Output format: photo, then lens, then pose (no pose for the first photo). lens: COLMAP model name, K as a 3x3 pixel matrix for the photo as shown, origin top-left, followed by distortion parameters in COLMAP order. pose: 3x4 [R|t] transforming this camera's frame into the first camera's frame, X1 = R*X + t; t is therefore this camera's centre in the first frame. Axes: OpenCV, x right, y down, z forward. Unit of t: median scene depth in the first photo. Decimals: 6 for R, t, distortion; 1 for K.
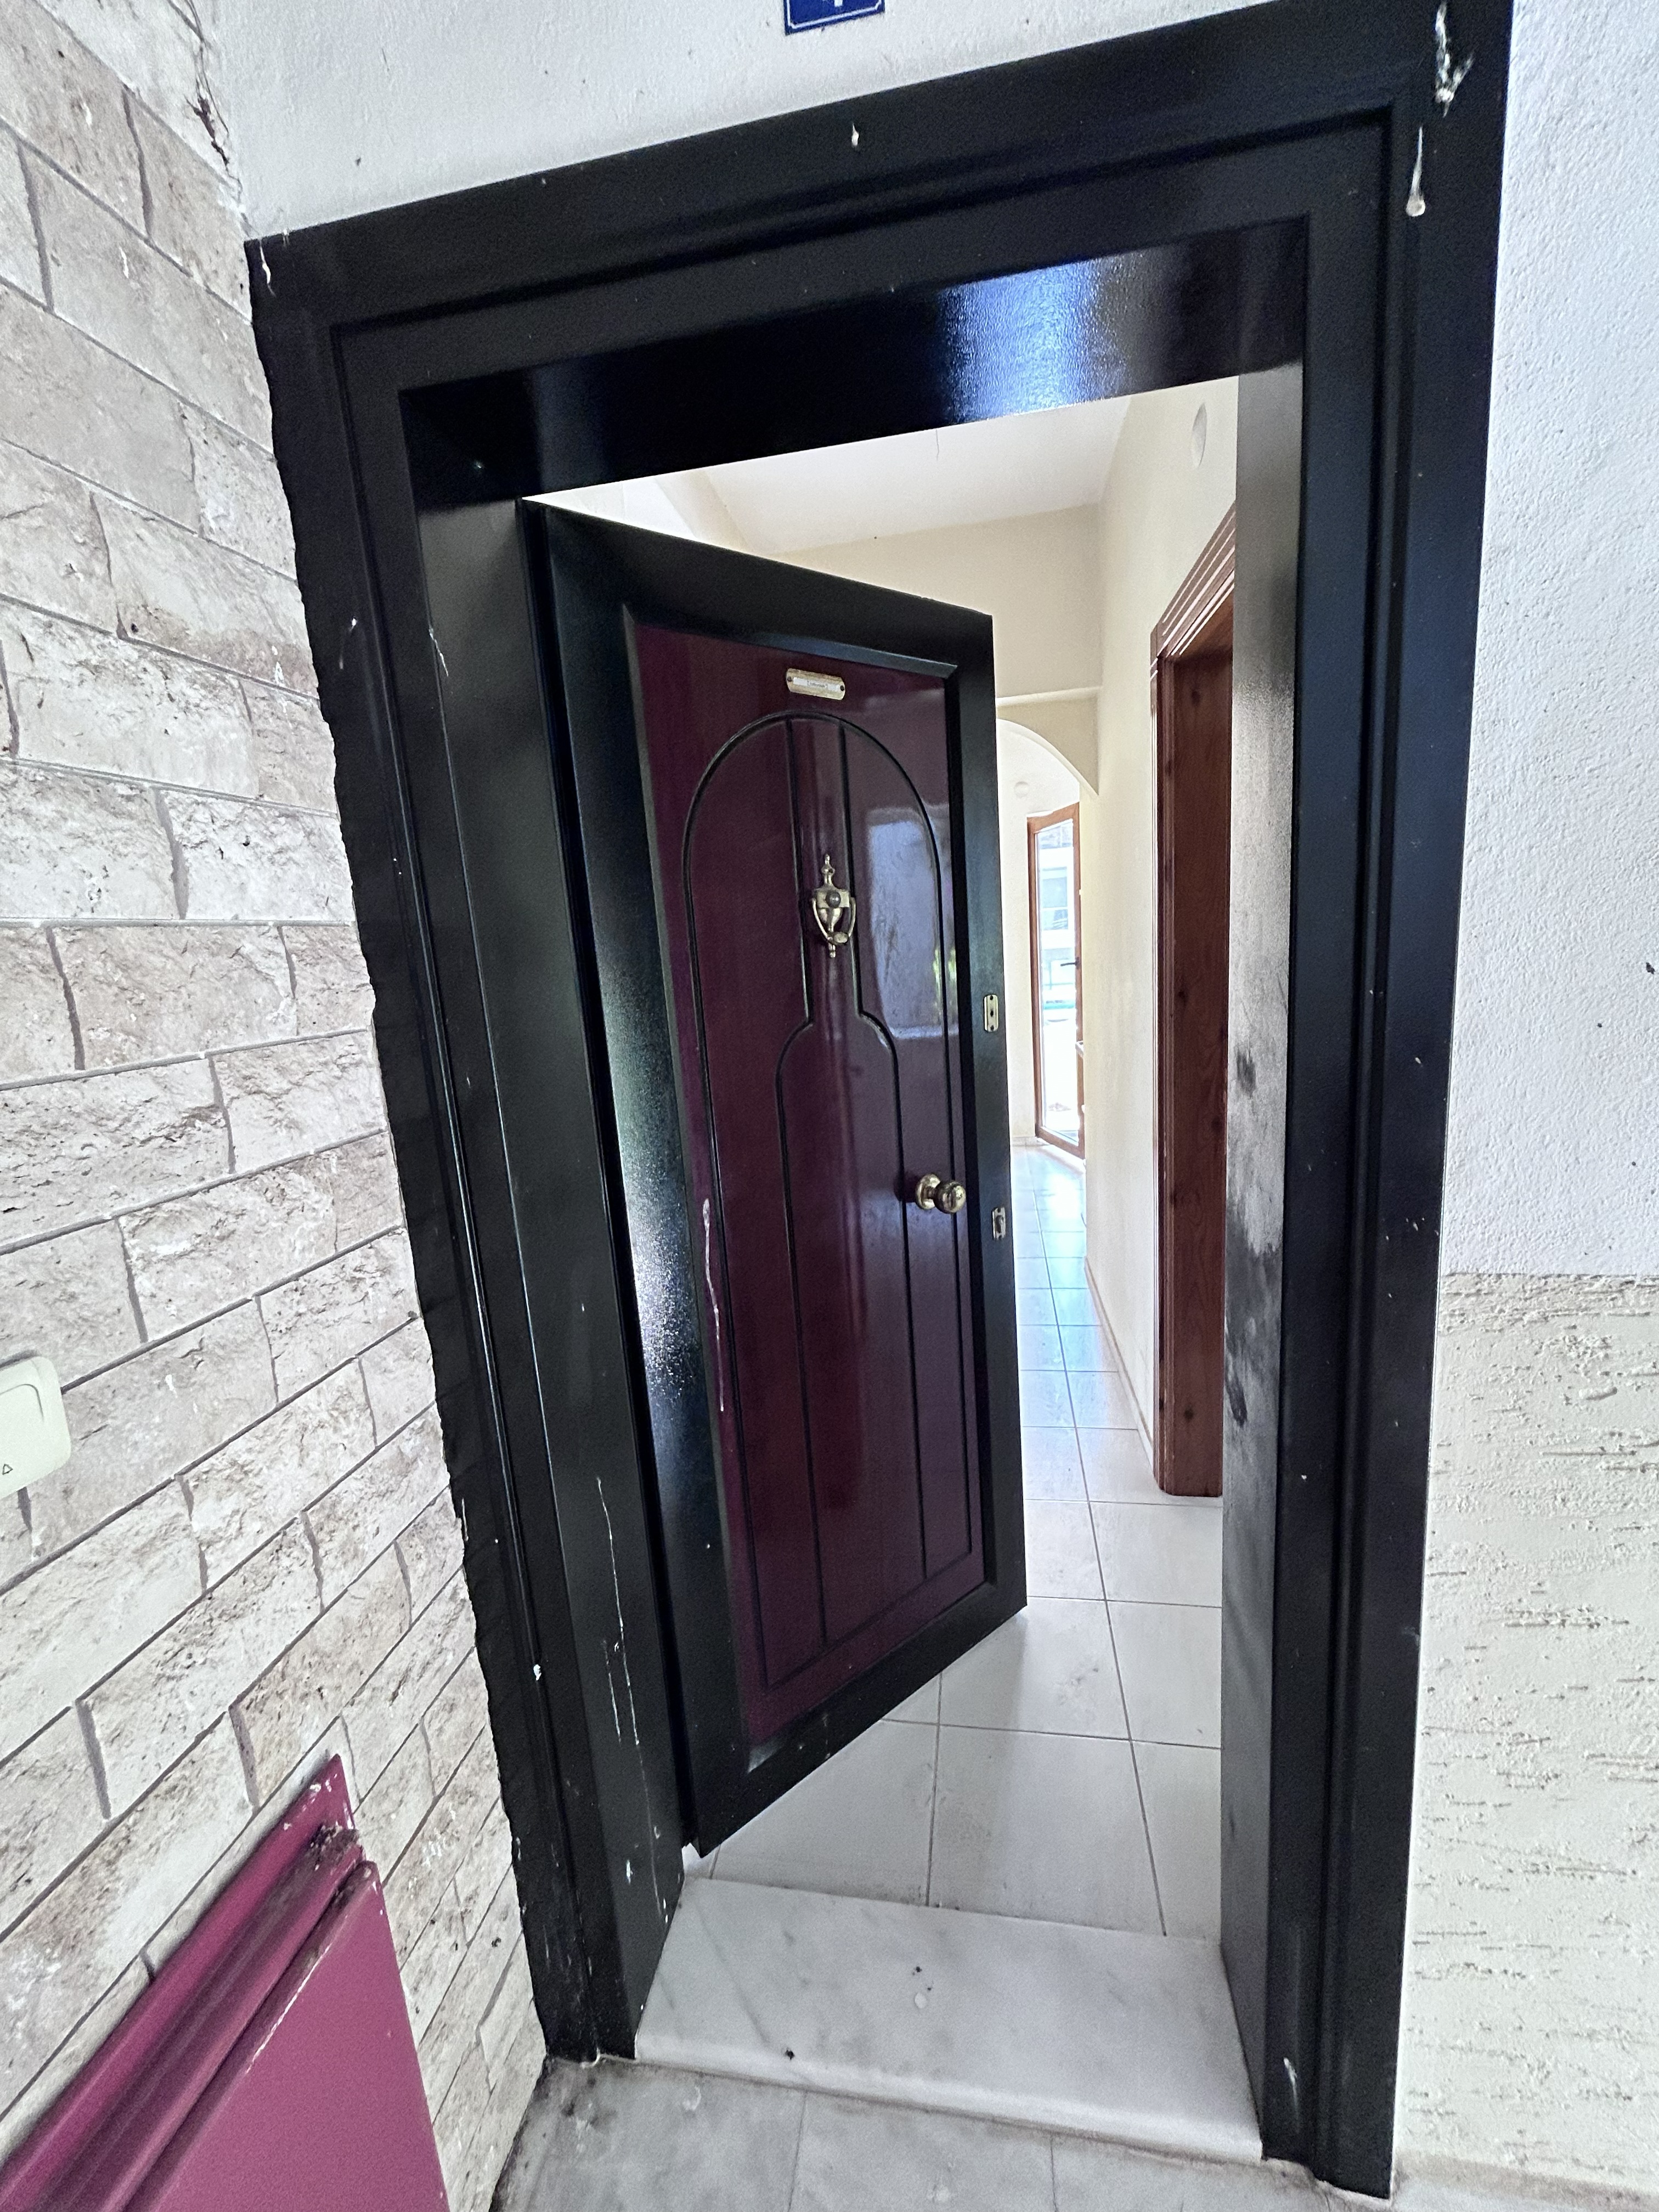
lens RADIAL K [[898.4, 0, 830.0], [0, 898.4, 1110.4], [0, 0, 1]] dist [0.003269, 0.001905]
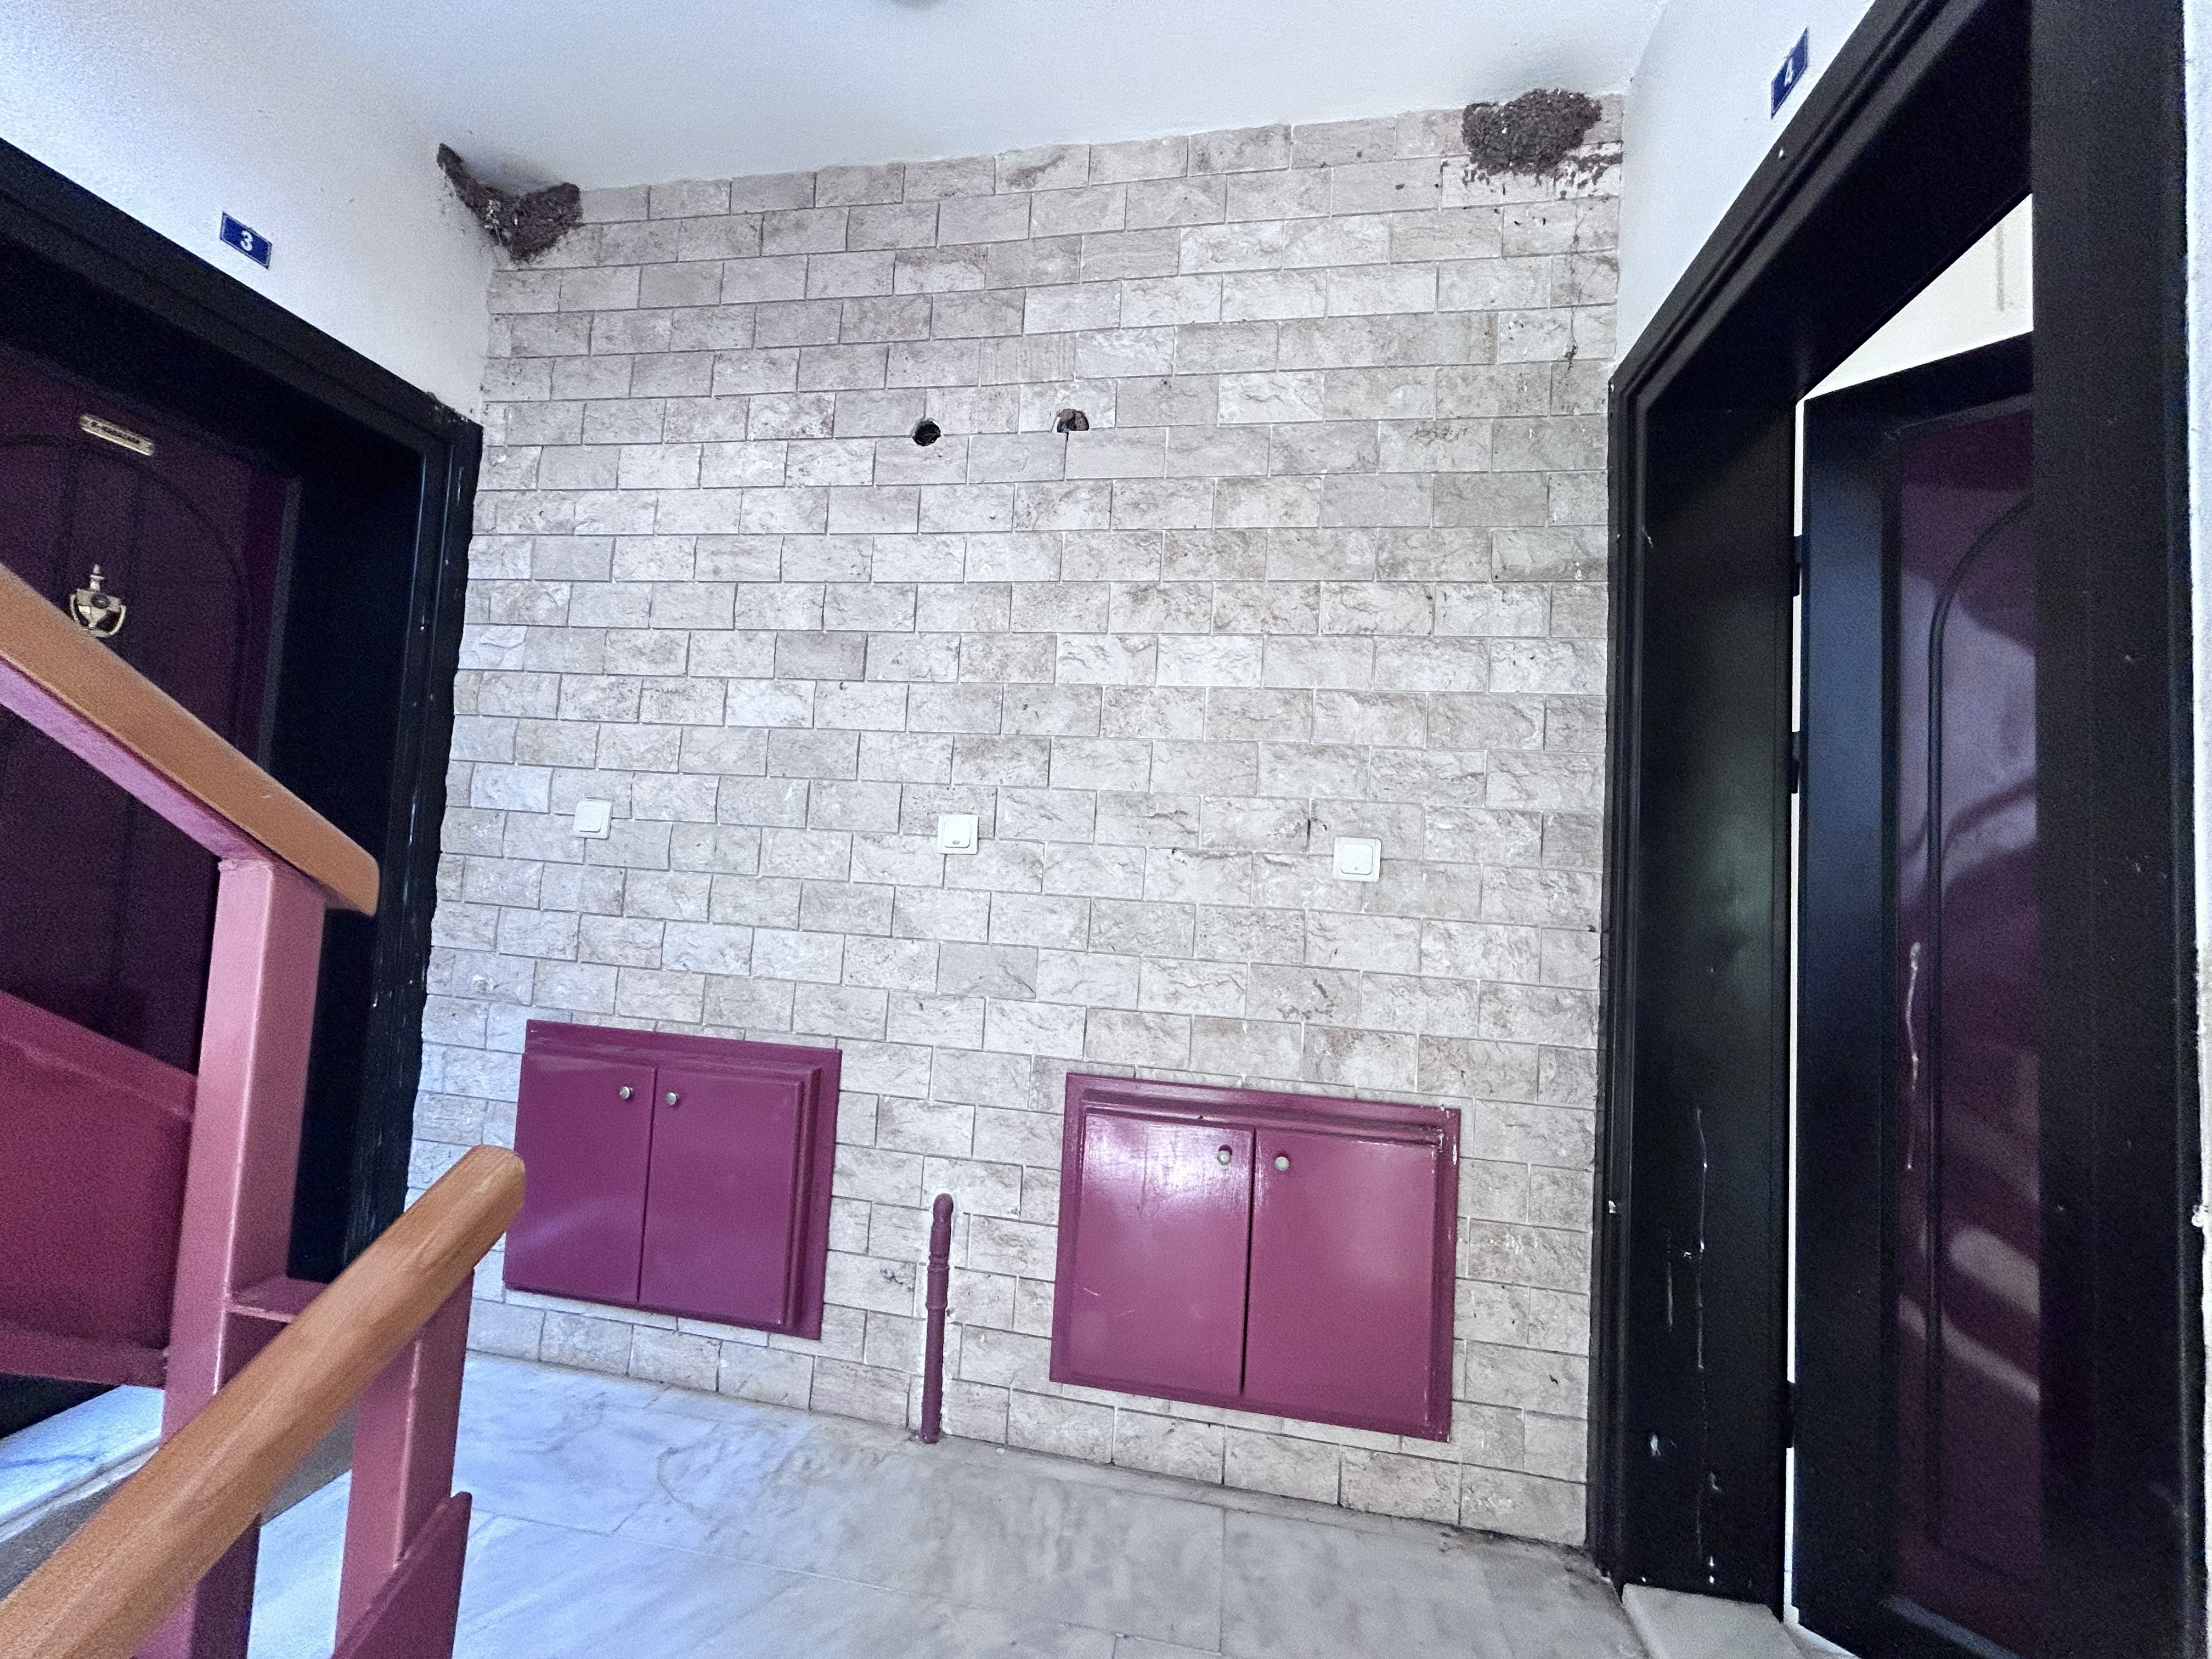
lens RADIAL K [[898.4, 0, 1104.1], [0, 898.4, 828.7], [0, 0, 1]] dist [0.003269, 0.001905]
pose [[-0.007346, 0.012718, -0.999892, 1.562294], [-0.248323, 0.968574, 0.014144, 0.331814], [0.968649, 0.248400, -0.003957, 0.135243]]
